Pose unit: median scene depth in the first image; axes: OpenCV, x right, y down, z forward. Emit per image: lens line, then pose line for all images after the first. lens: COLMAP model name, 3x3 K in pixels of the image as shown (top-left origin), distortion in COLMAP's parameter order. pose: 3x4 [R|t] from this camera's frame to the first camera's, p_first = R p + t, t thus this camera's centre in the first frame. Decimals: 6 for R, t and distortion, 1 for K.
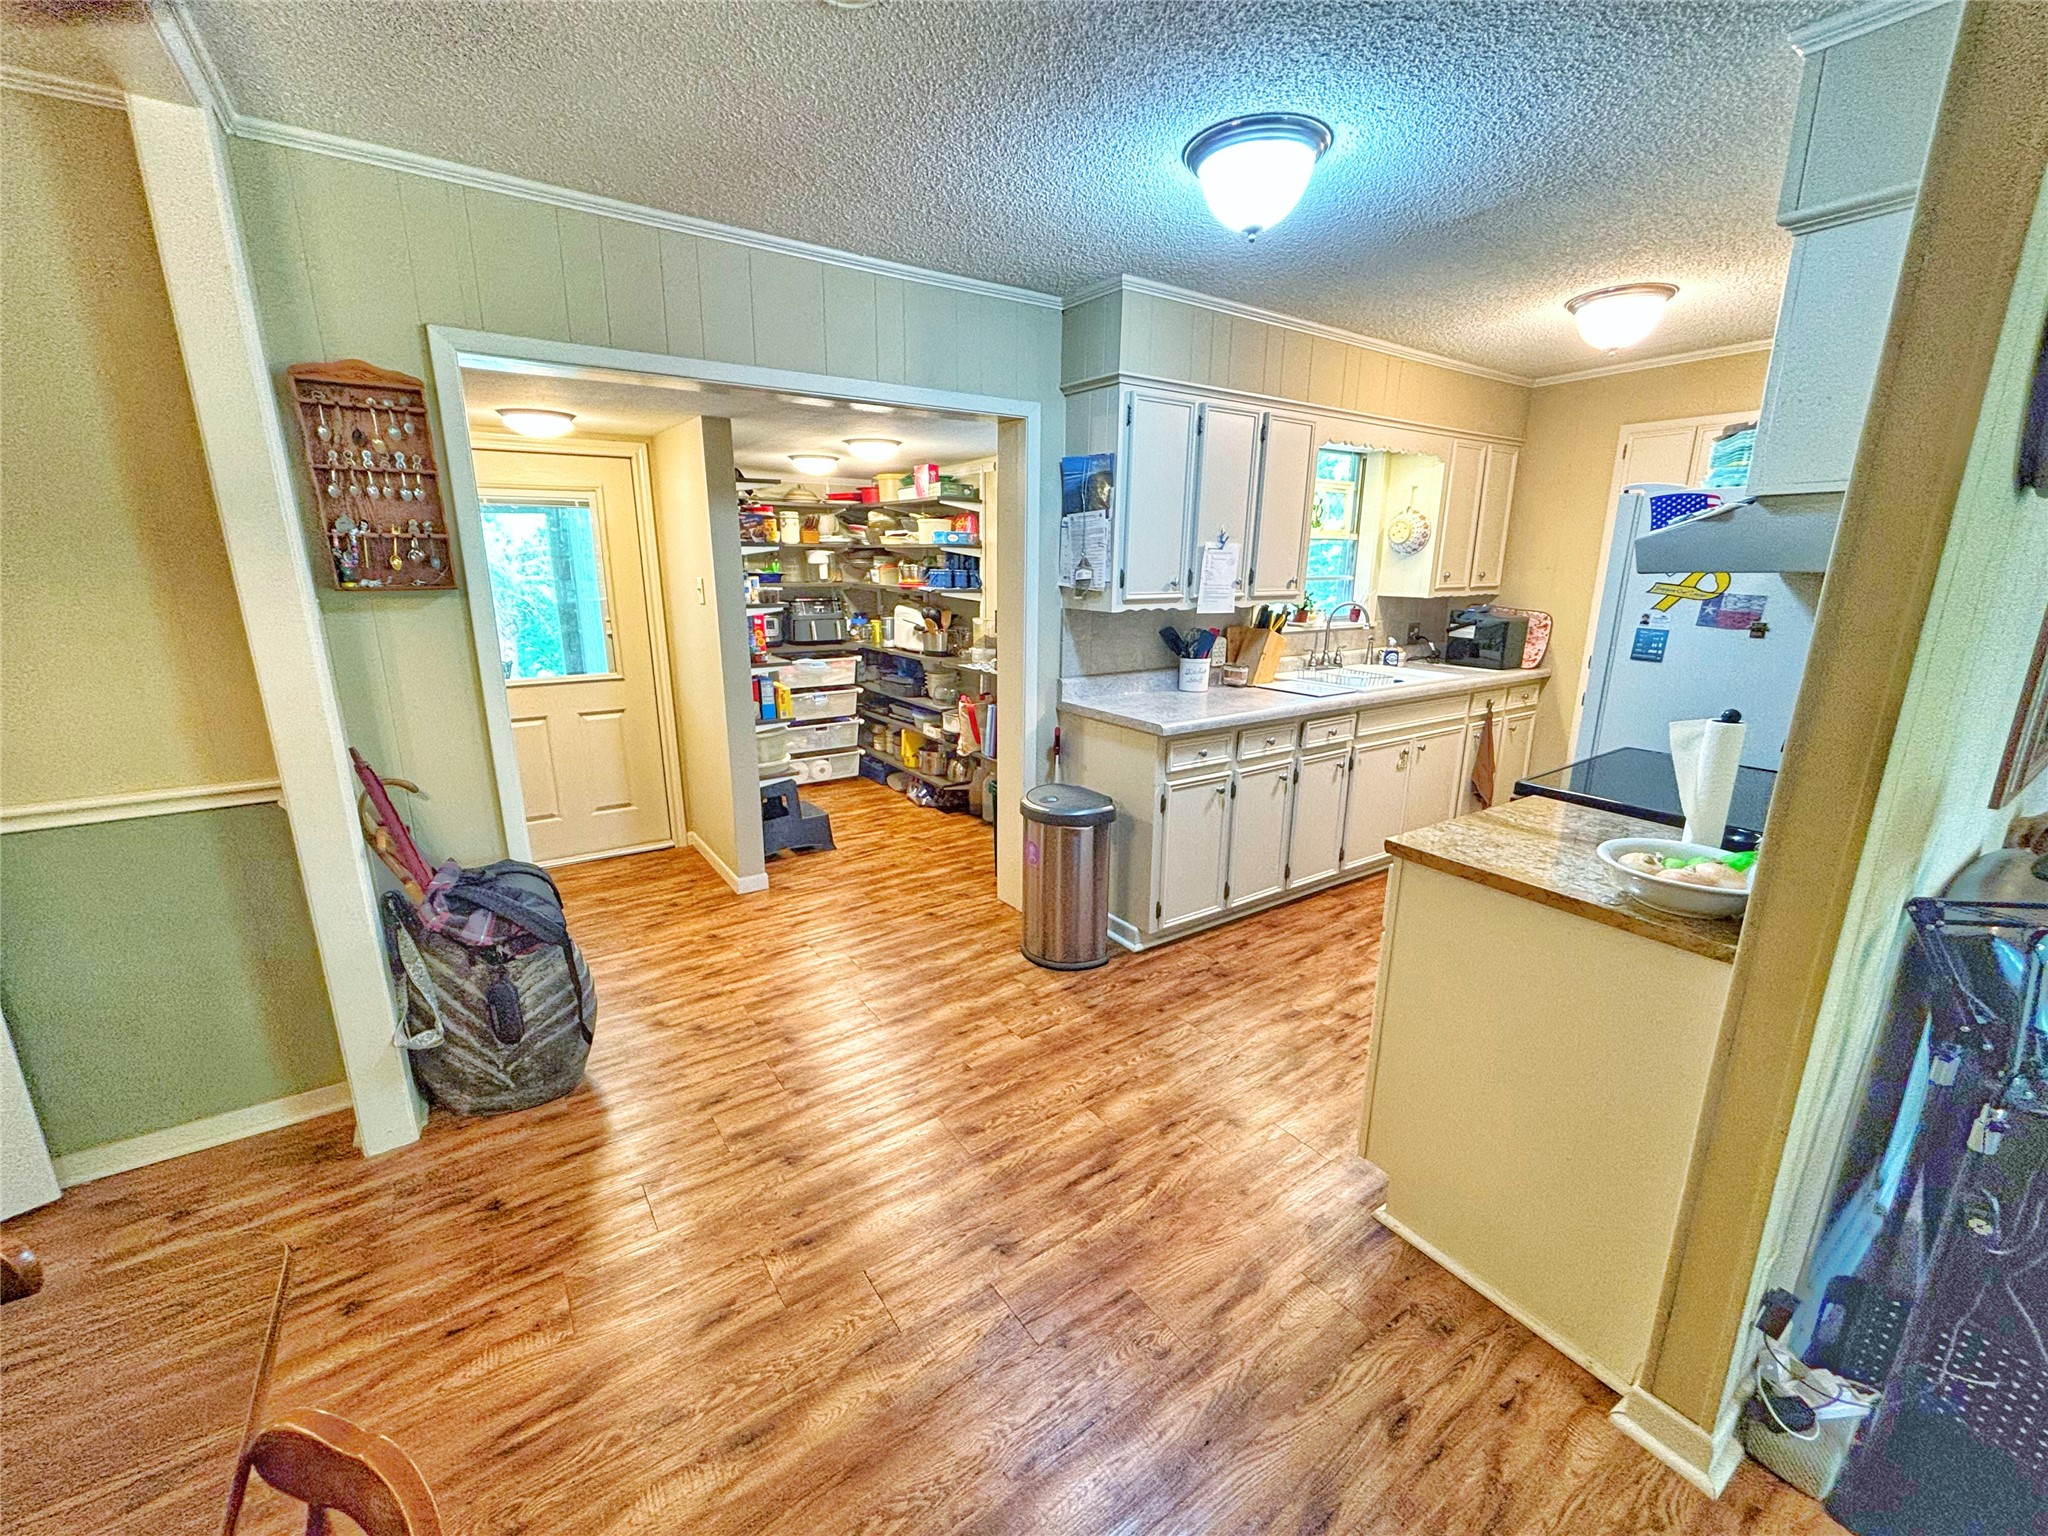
lens RADIAL K [[823.7, 0, 1025.4], [0, 823.7, 765.7], [0, 0, 1]] dist [0.003516, 0.000201]
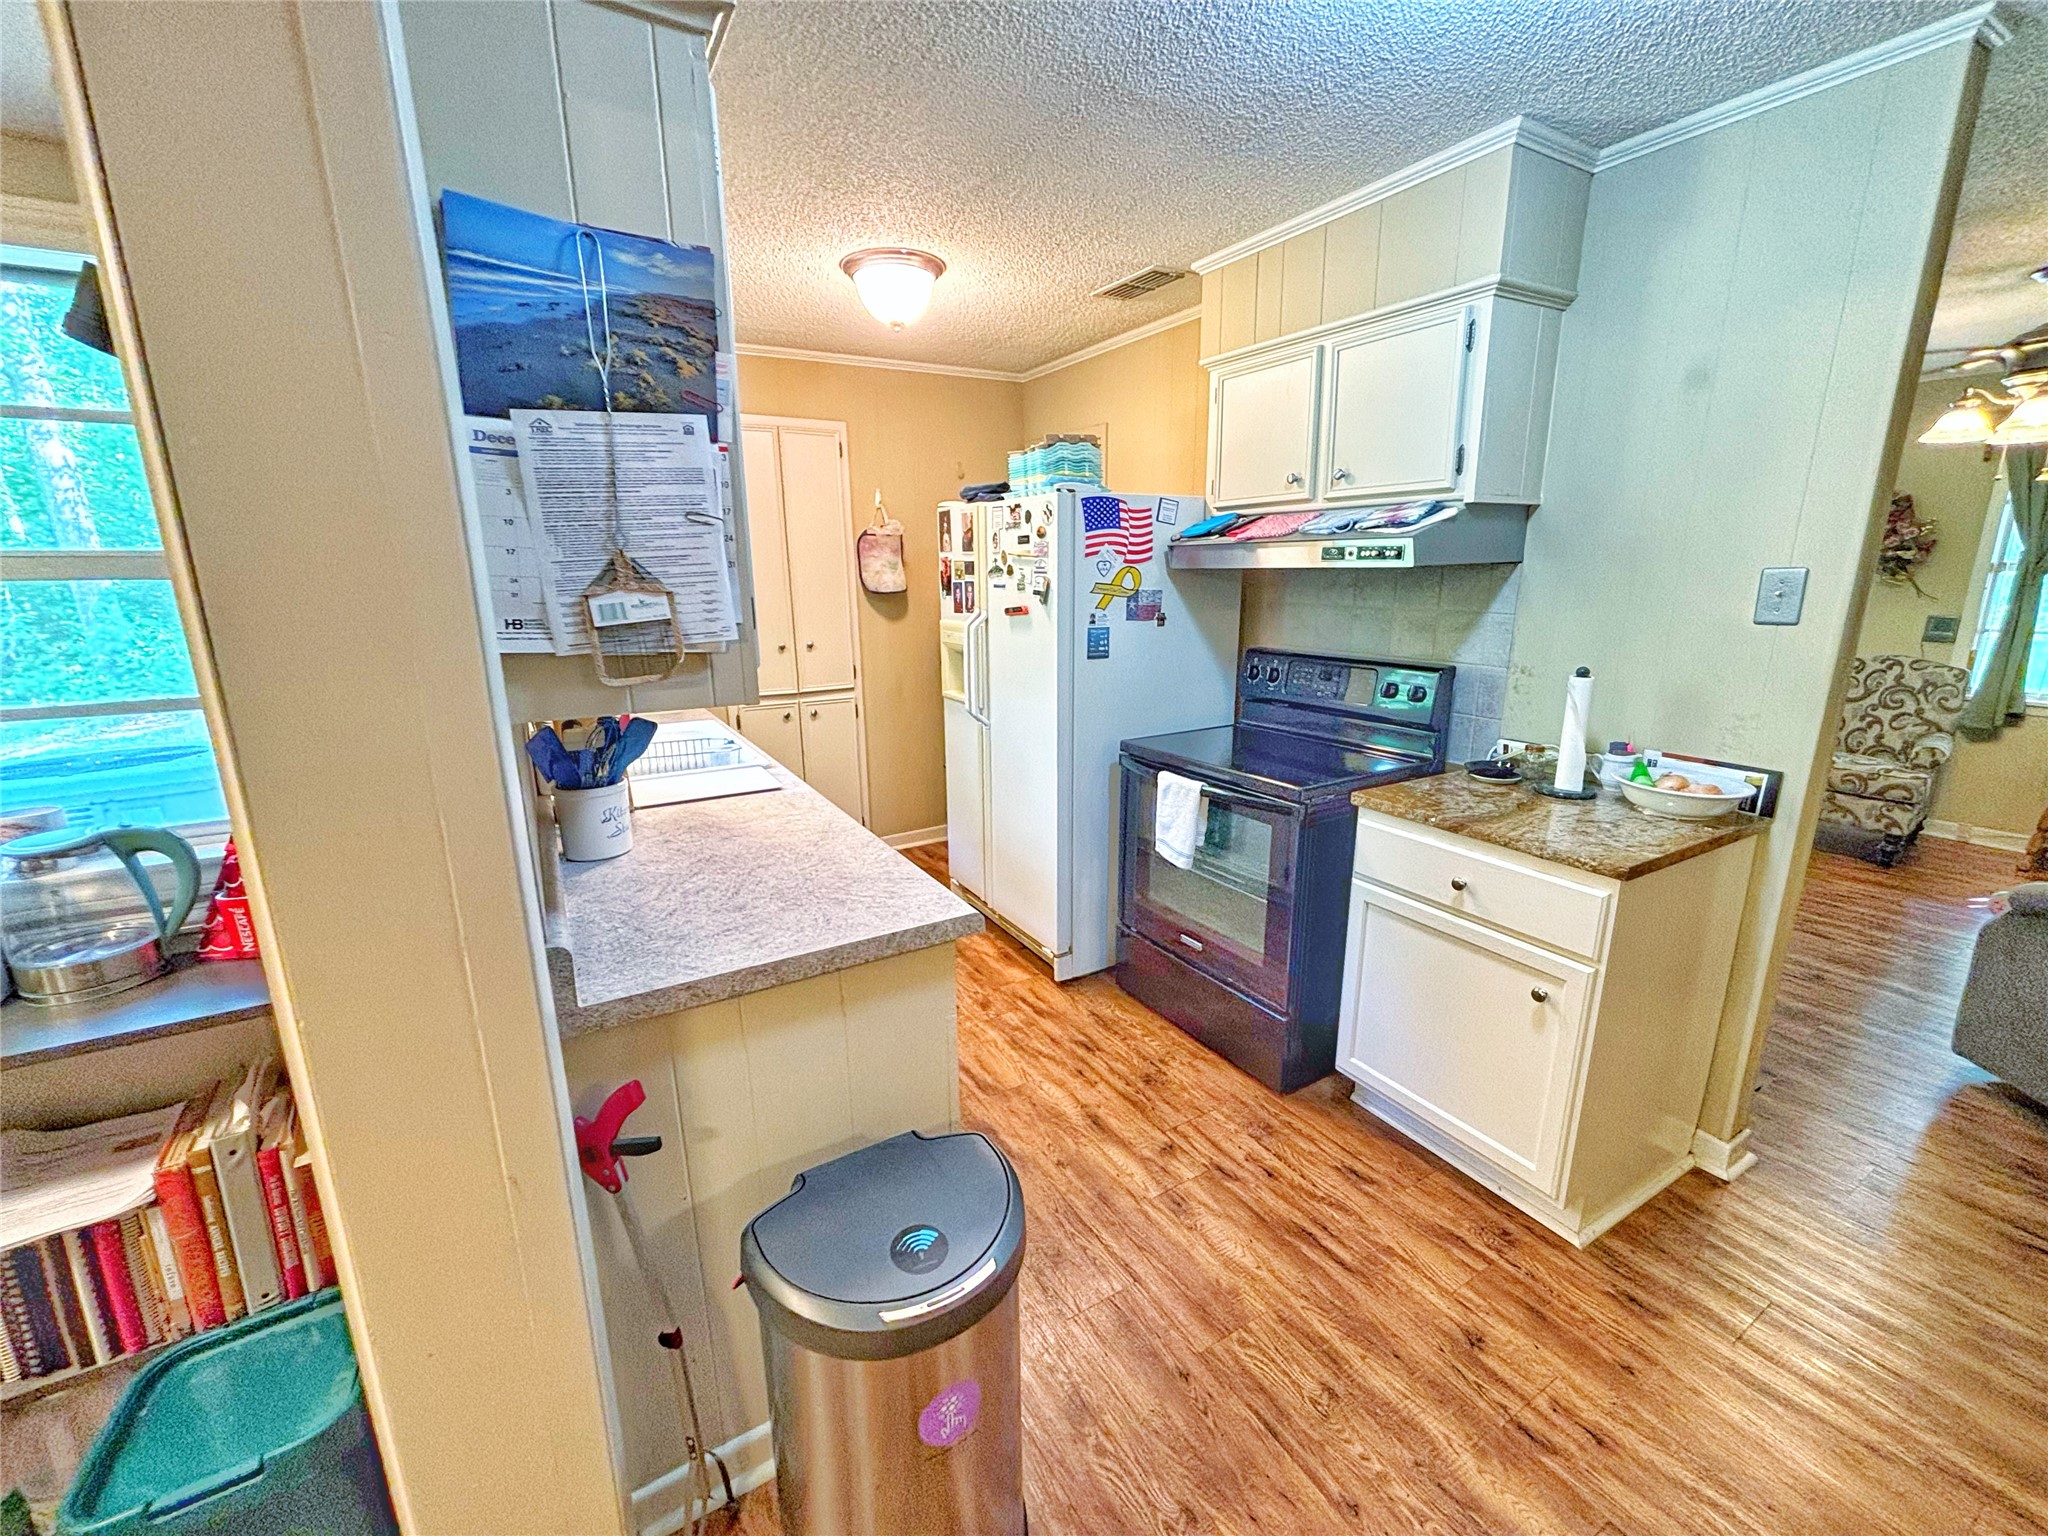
lens RADIAL K [[831.0, 0, 1026.1], [0, 831.0, 766.7], [0, 0, 1]] dist [-0.000594, 0.000559]
pose [[0.072891, -0.237326, 0.968692, -0.358033], [0.256065, 0.943170, 0.211805, -0.291755], [-0.963908, 0.232609, 0.129519, 1.182731]]
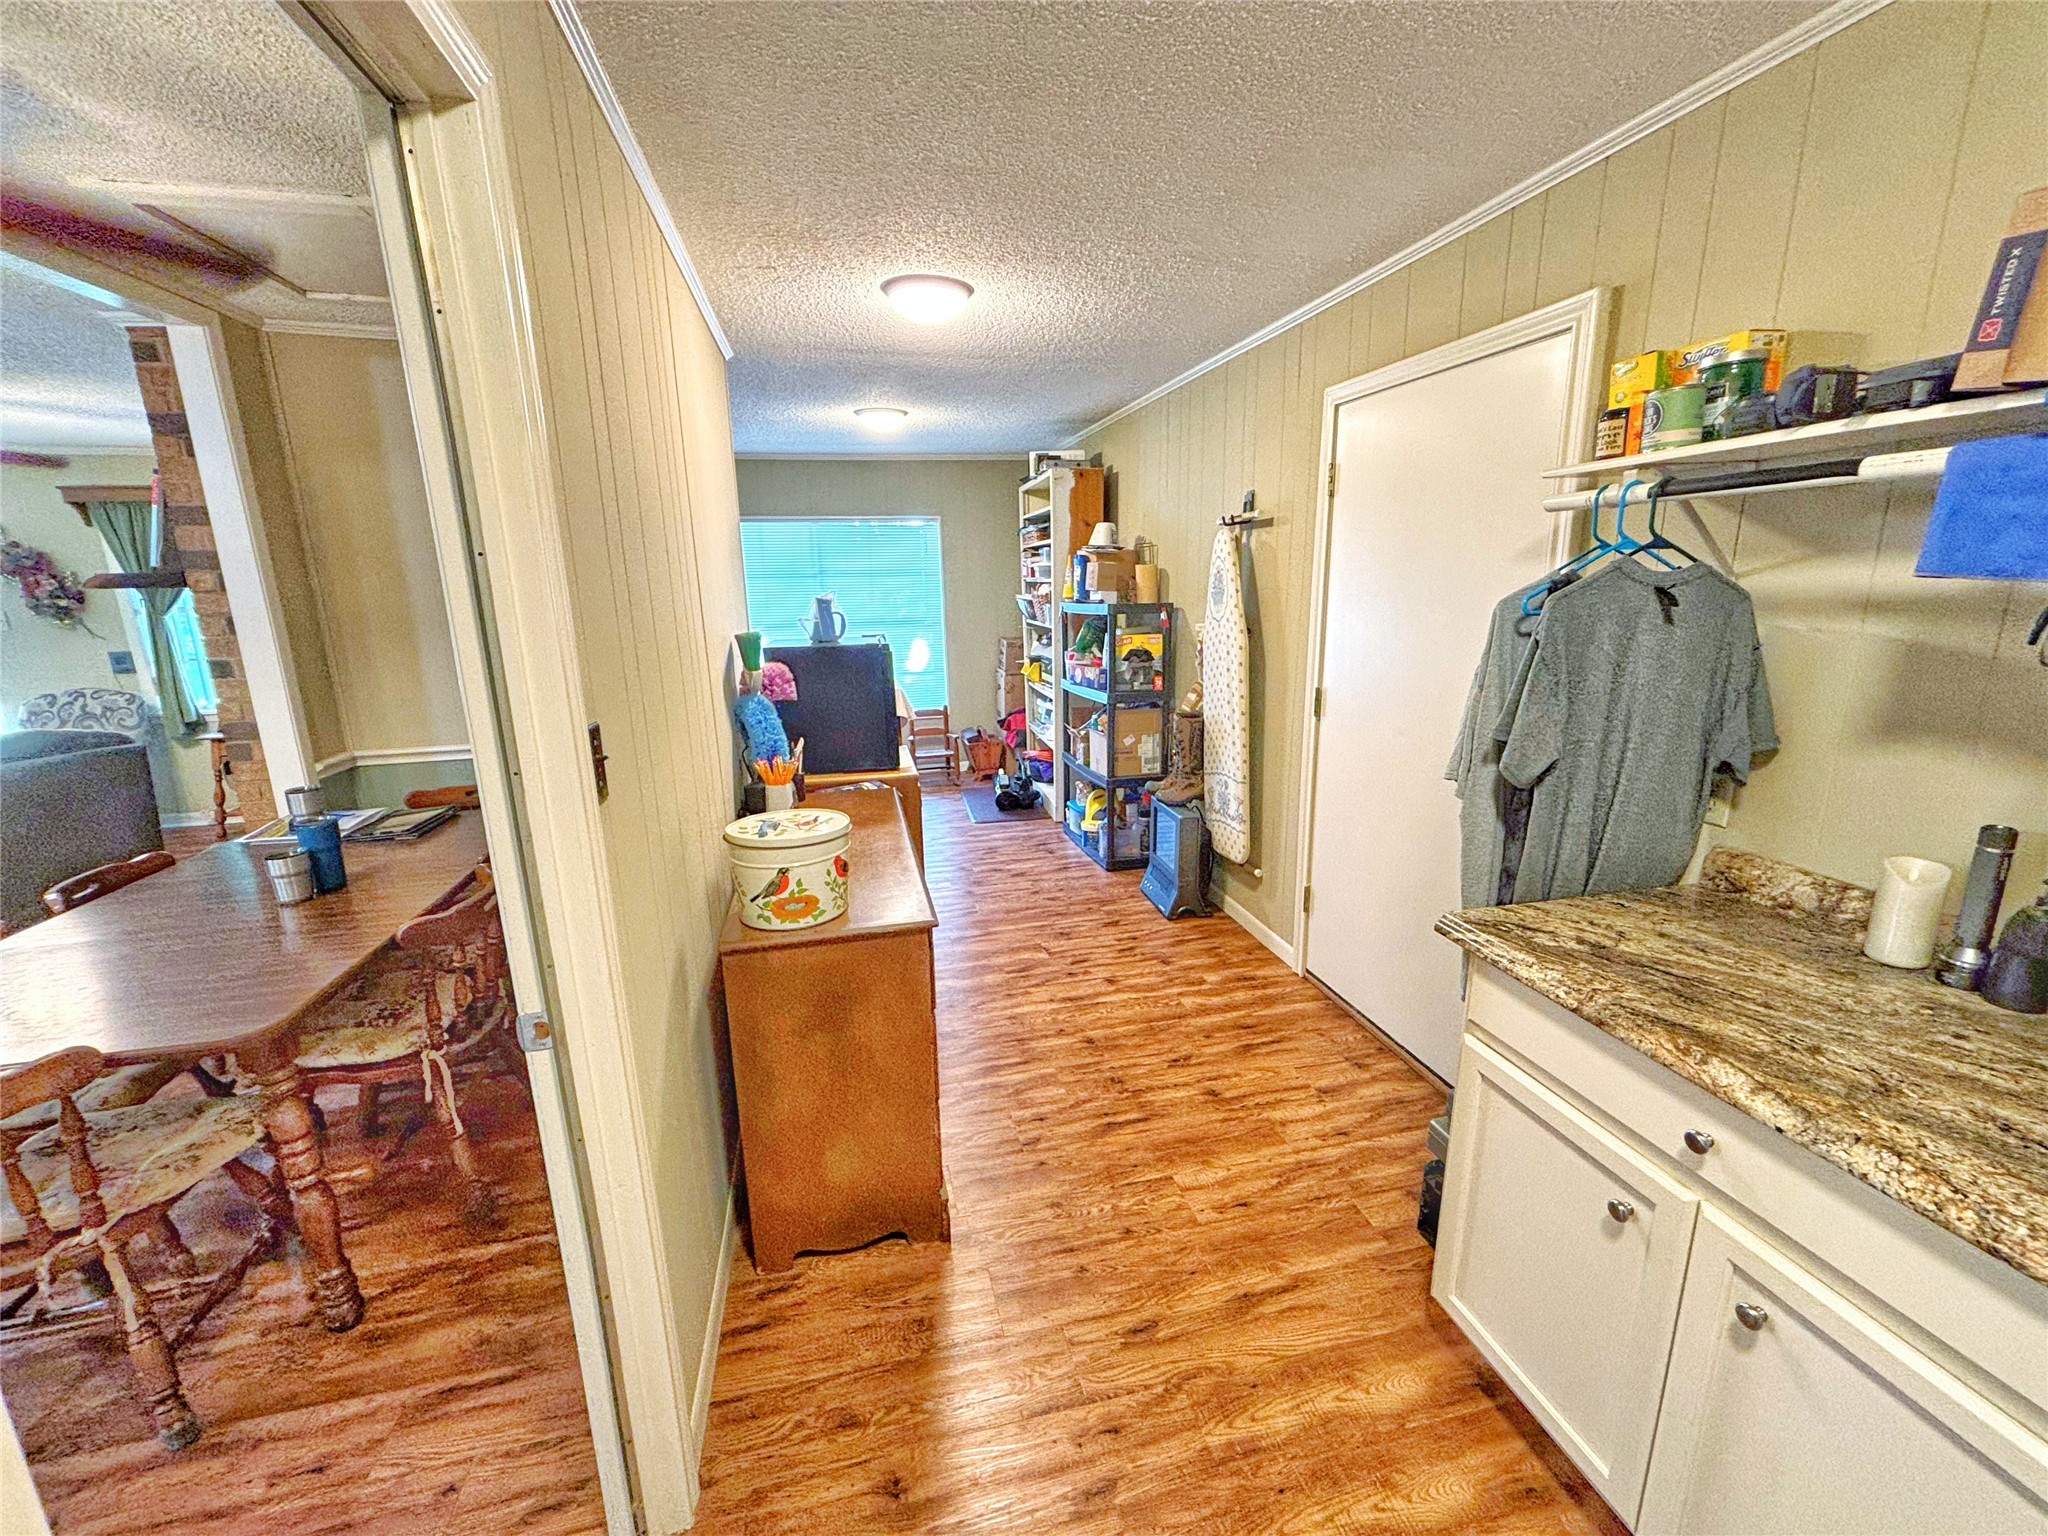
lens RADIAL K [[823.7, 0, 1025.4], [0, 823.7, 765.7], [0, 0, 1]] dist [0.003516, 0.000201]
pose [[-0.928630, -0.067094, 0.364891, -1.528304], [0.109204, 0.890511, 0.441662, -0.130325], [-0.354572, 0.449988, -0.819628, 0.429922]]
